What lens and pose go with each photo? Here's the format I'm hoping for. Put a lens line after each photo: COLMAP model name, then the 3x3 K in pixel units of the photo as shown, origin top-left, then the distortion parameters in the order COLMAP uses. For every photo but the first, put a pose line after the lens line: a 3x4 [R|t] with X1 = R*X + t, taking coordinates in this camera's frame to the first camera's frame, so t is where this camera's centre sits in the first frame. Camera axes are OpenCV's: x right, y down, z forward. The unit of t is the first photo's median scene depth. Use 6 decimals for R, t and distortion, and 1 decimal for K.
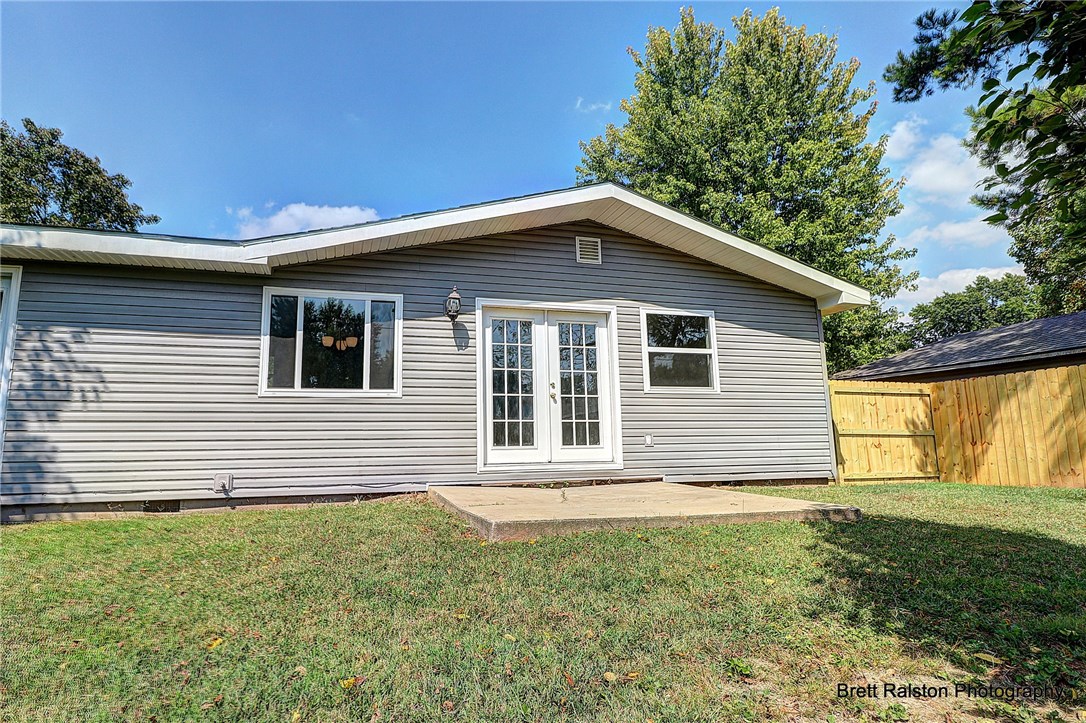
lens RADIAL K [[564.5, 0, 541.9], [0, 564.5, 364.9], [0, 0, 1]] dist [0.002689, -0.000400]
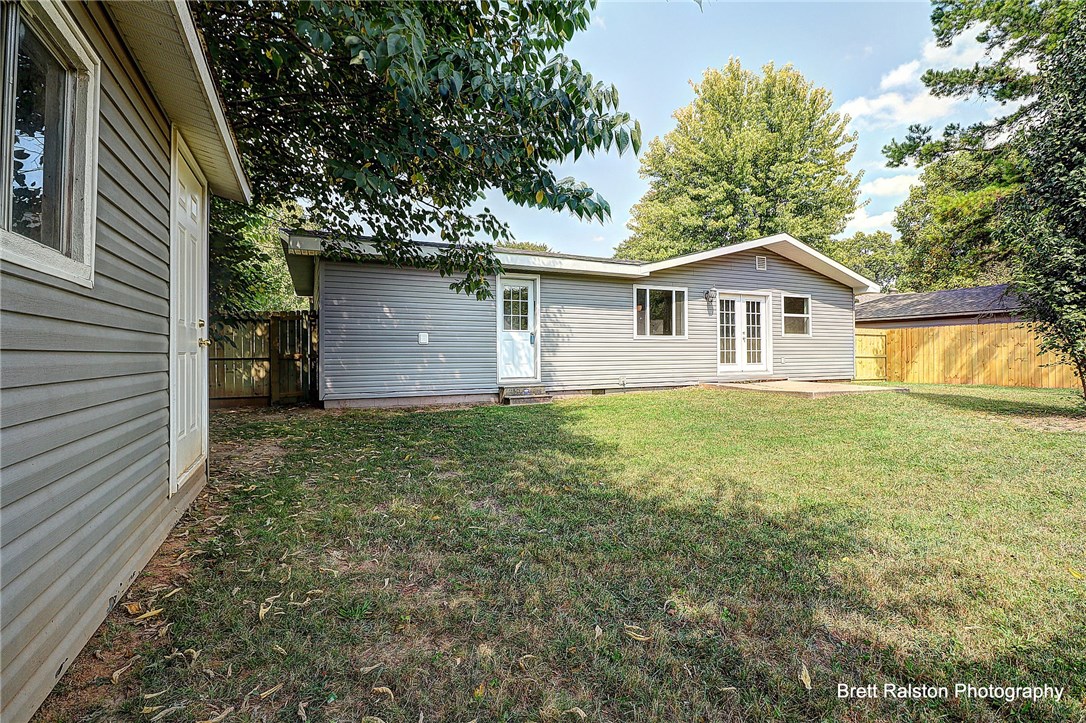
lens RADIAL K [[523.4, 0, 544.3], [0, 523.4, 353.8], [0, 0, 1]] dist [0.005970, 0.002376]
pose [[0.985988, 0.006469, 0.166693, -0.964980], [-0.028717, 0.990912, 0.131410, -0.112324], [-0.164328, -0.134355, 0.977213, -0.684286]]
